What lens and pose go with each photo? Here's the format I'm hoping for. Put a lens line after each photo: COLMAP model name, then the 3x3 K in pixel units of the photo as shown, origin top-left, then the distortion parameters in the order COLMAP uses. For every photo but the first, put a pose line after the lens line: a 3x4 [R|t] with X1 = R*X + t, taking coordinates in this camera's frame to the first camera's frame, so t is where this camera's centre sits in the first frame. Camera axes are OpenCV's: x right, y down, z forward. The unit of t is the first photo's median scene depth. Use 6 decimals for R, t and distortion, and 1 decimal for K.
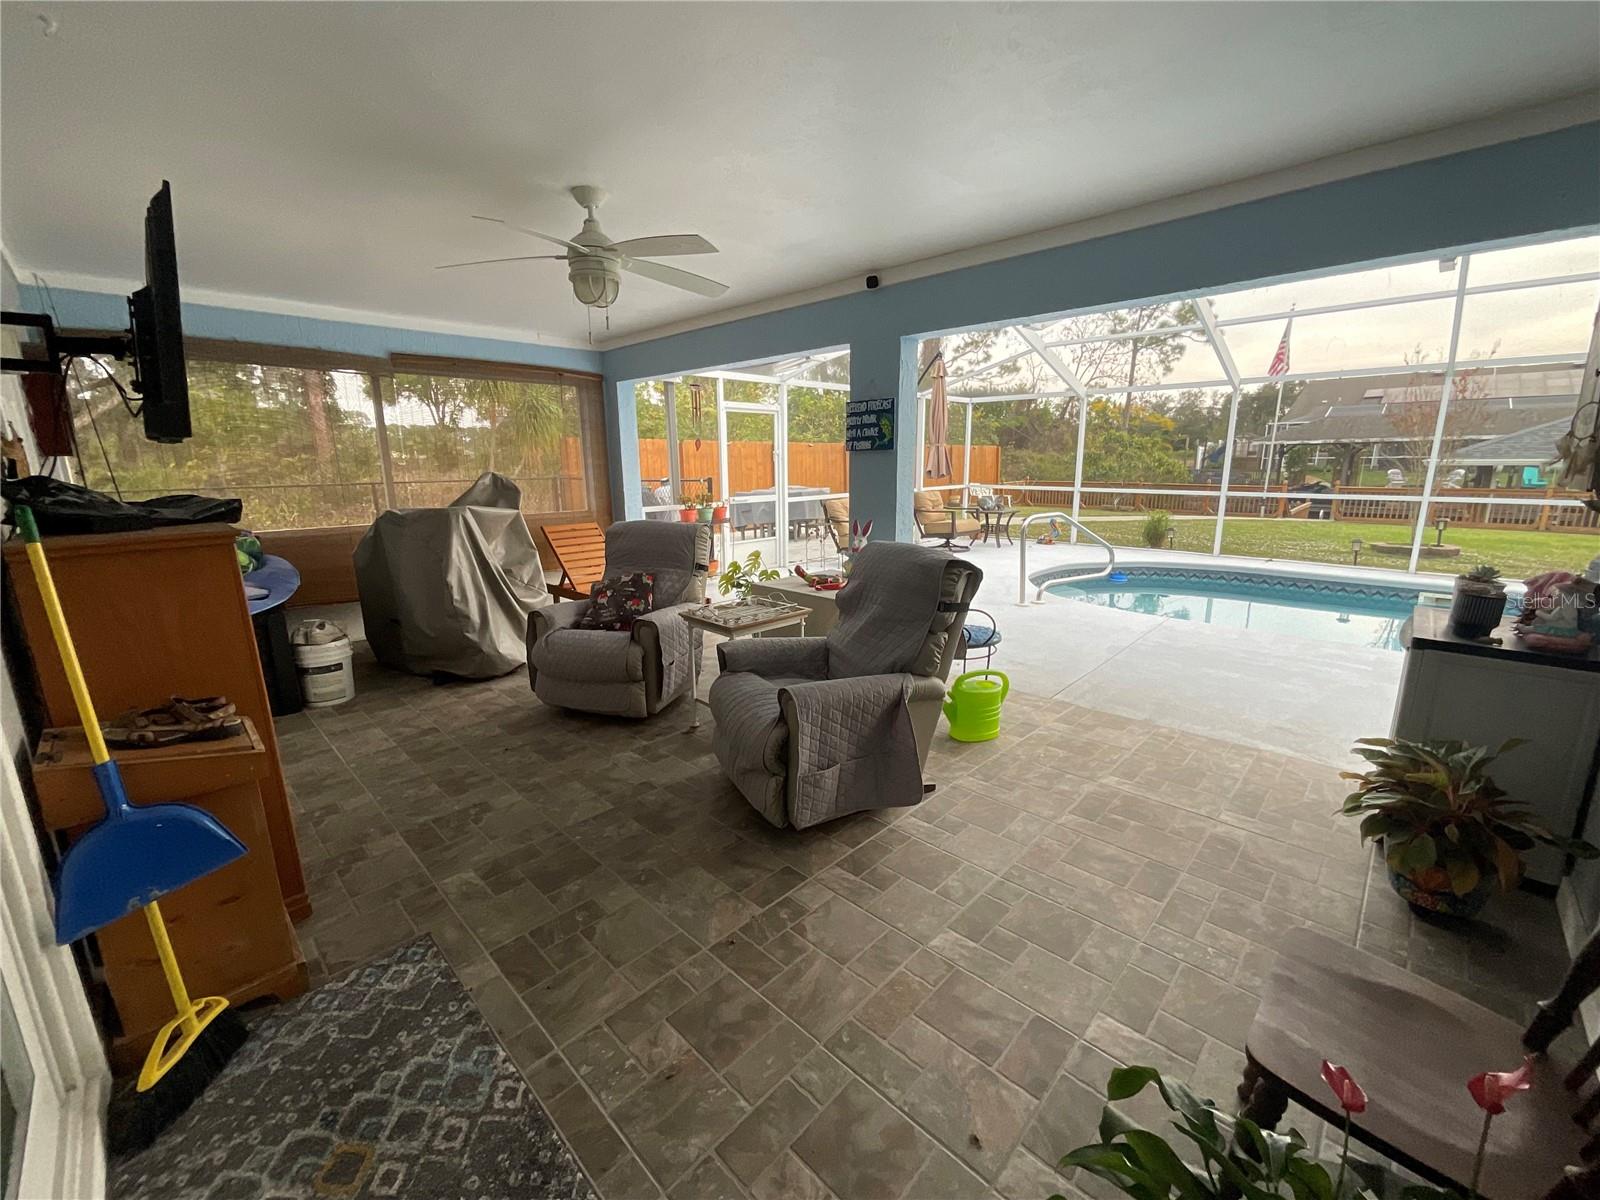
lens RADIAL K [[646.3, 0, 795.9], [0, 646.3, 603.1], [0, 0, 1]] dist [-0.006213, -0.000101]
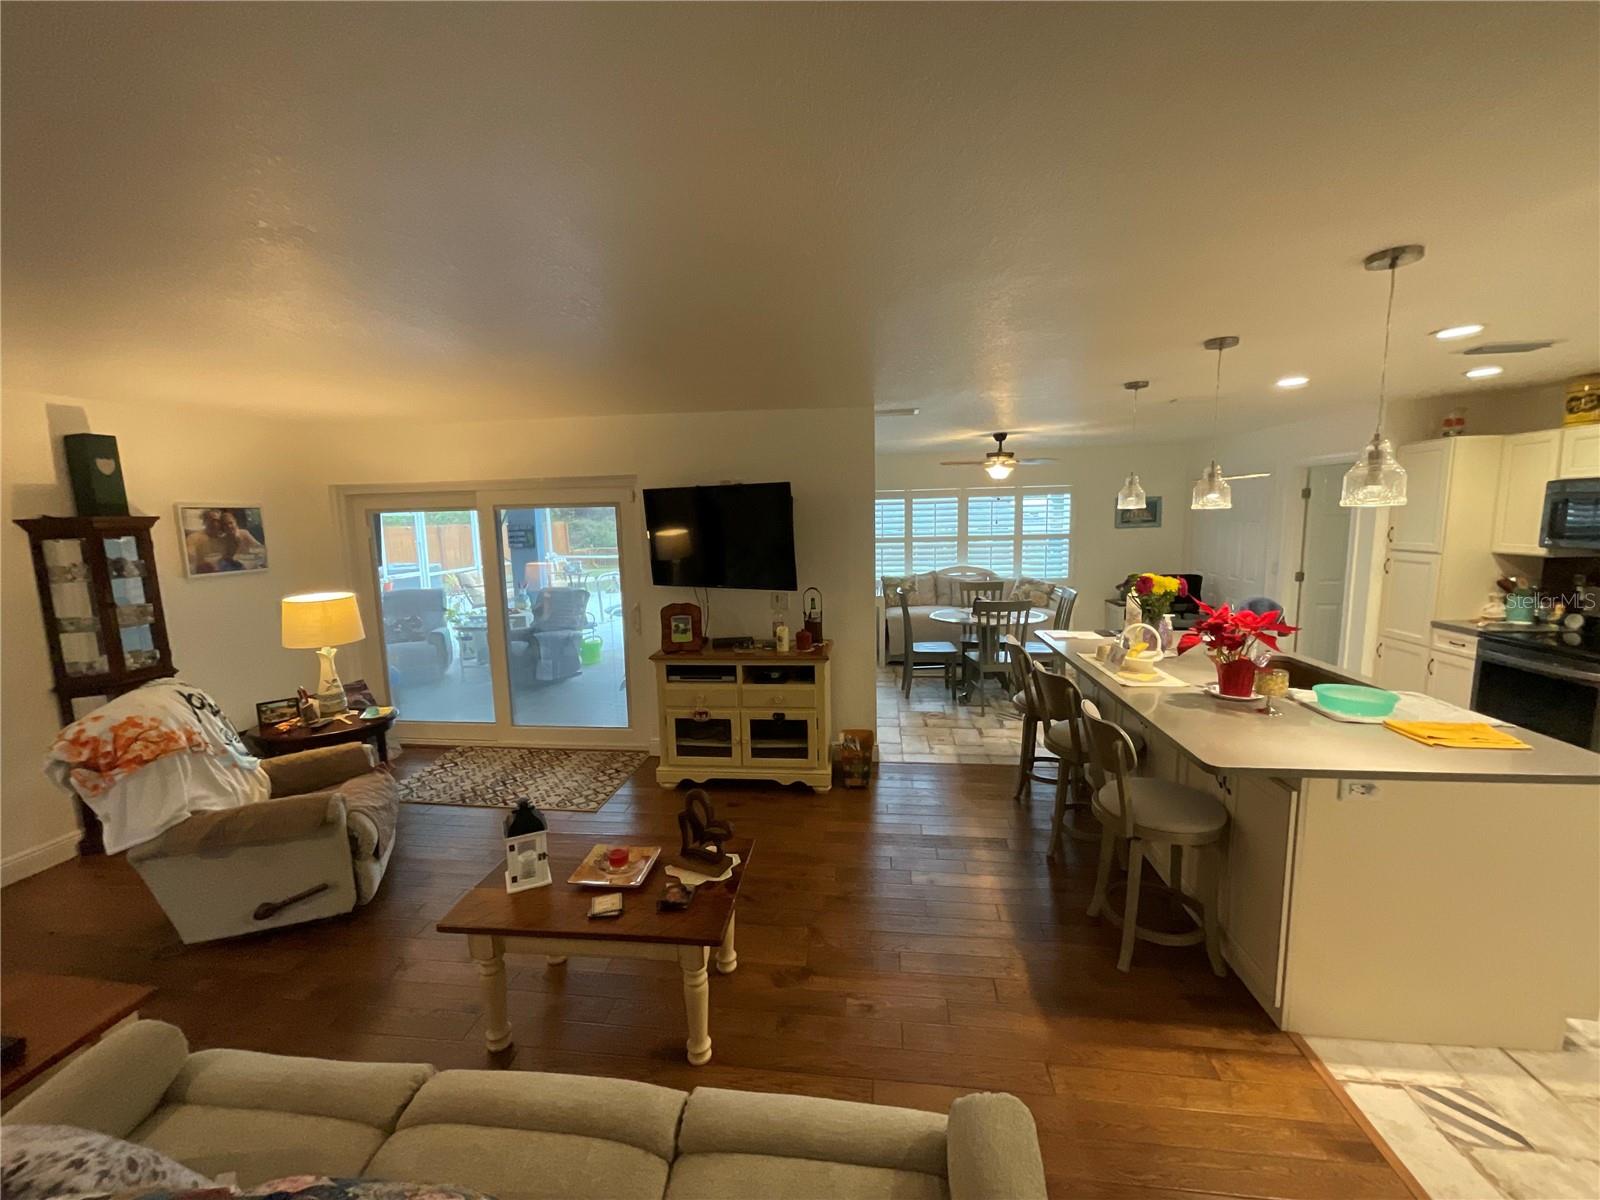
lens RADIAL K [[646.3, 0, 795.9], [0, 646.3, 603.1], [0, 0, 1]] dist [-0.006213, -0.000101]
pose [[0.796788, -0.088843, 0.597692, -0.222951], [0.145817, 0.988170, -0.047504, 0.084221], [-0.586401, 0.125004, 0.800317, -0.585475]]
